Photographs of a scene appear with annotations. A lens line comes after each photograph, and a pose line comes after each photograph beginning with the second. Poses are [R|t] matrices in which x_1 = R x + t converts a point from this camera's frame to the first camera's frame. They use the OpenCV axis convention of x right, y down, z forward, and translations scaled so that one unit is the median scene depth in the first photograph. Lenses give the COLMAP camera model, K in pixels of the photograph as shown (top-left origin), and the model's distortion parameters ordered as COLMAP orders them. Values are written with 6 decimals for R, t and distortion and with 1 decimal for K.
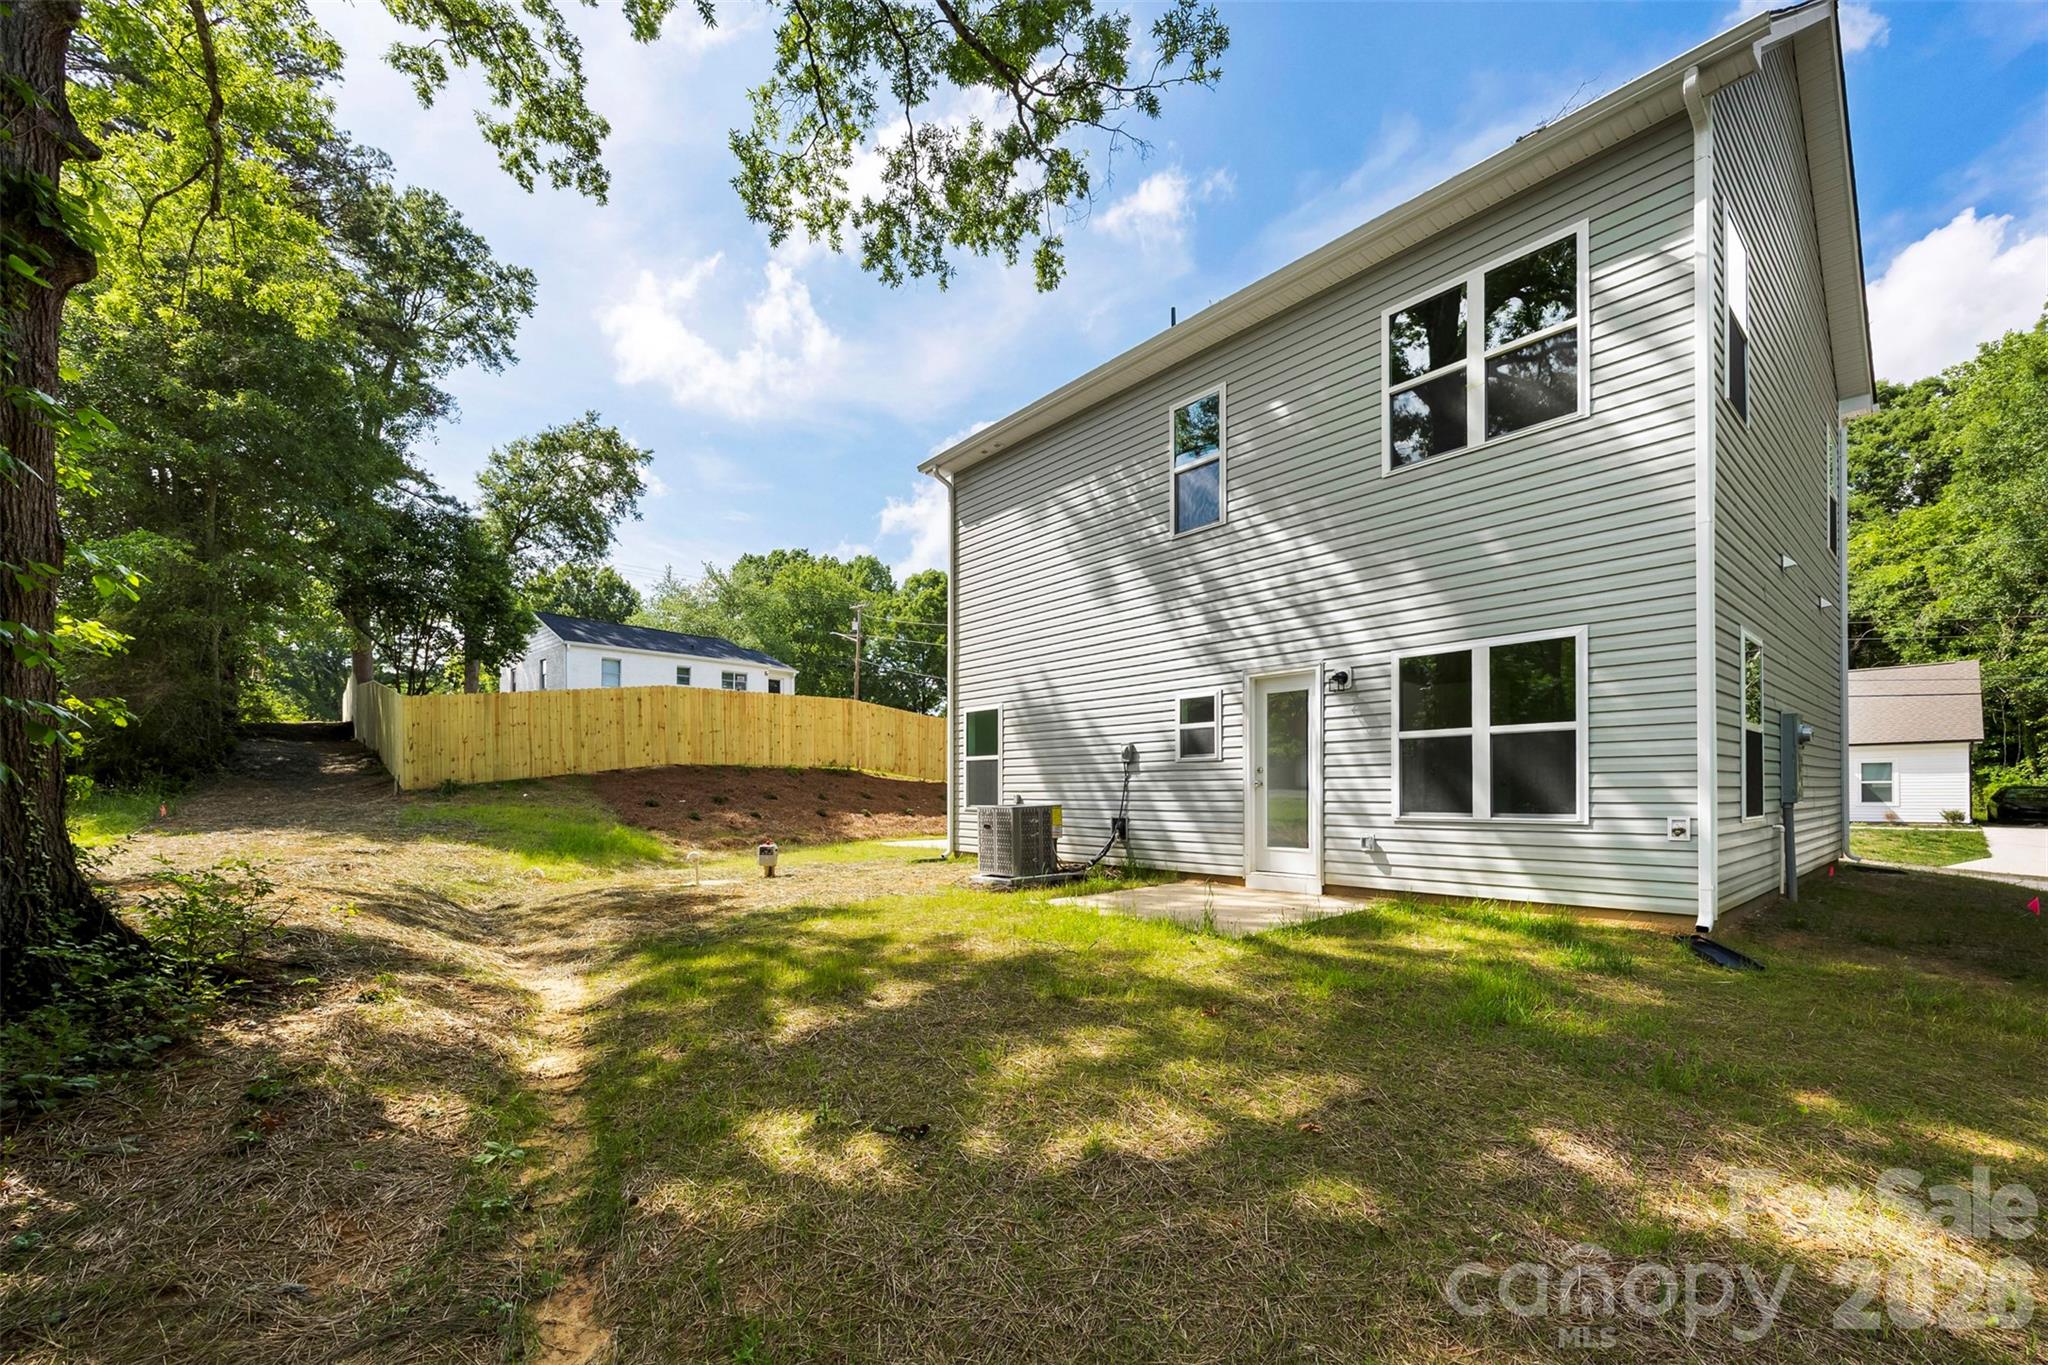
lens RADIAL K [[826.8, 0, 1022.5], [0, 826.8, 786.5], [0, 0, 1]] dist [0.000222, 0.000019]
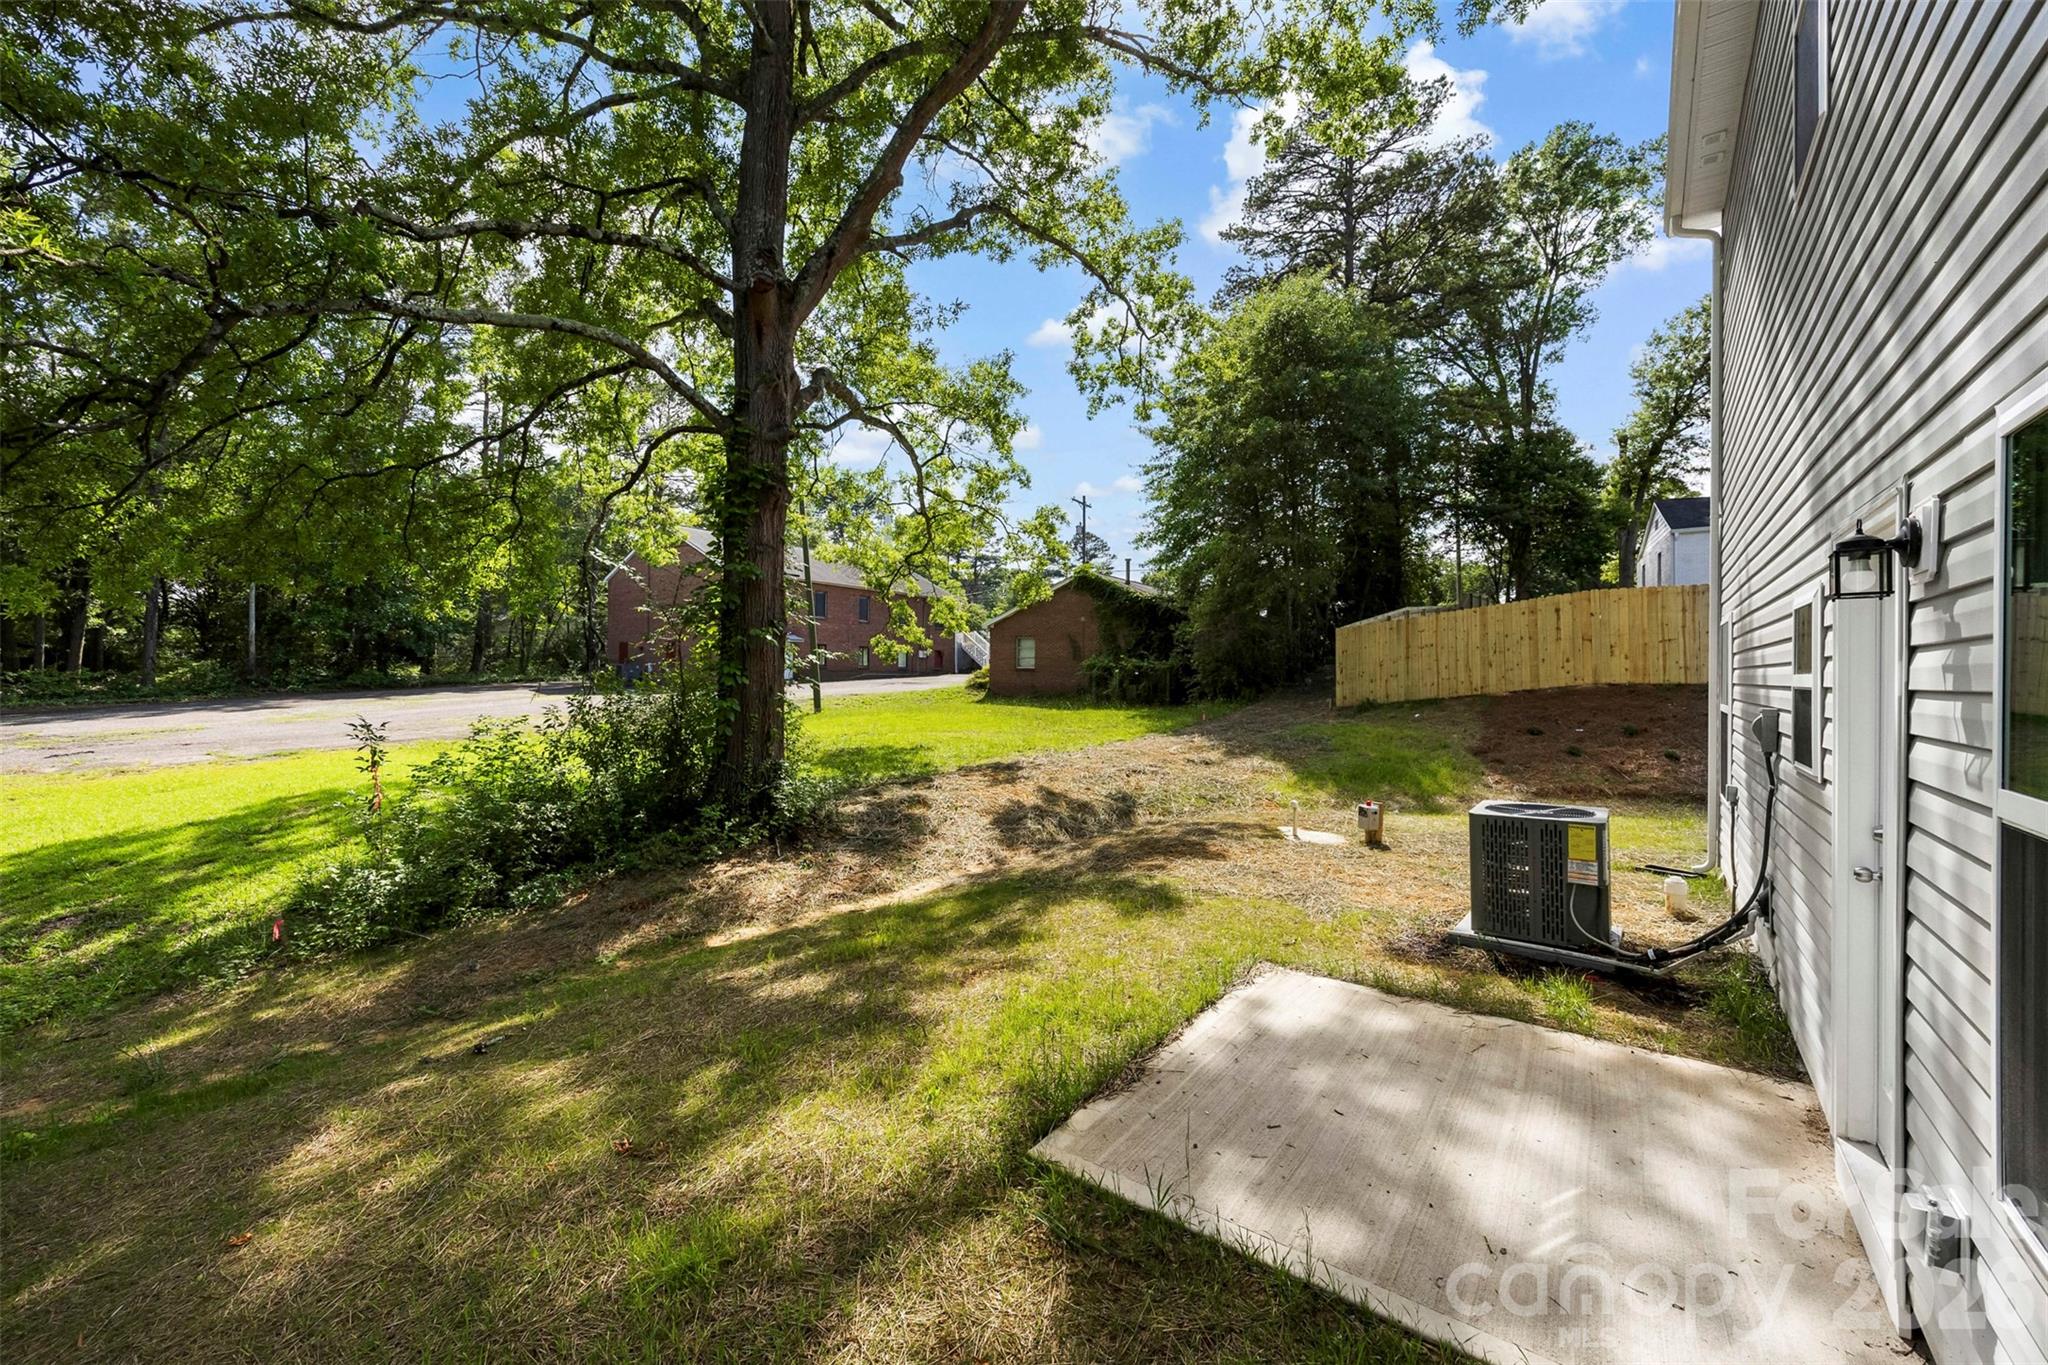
lens RADIAL K [[774.0, 0, 1024.0], [0, 774.0, 682.5], [0, 0, 1]] dist [0.000167, 0.000008]
pose [[0.173863, 0.010548, -0.984713, 0.683419], [-0.001185, 0.999944, 0.010502, -0.105264], [0.984769, -0.000659, 0.173866, 0.924596]]
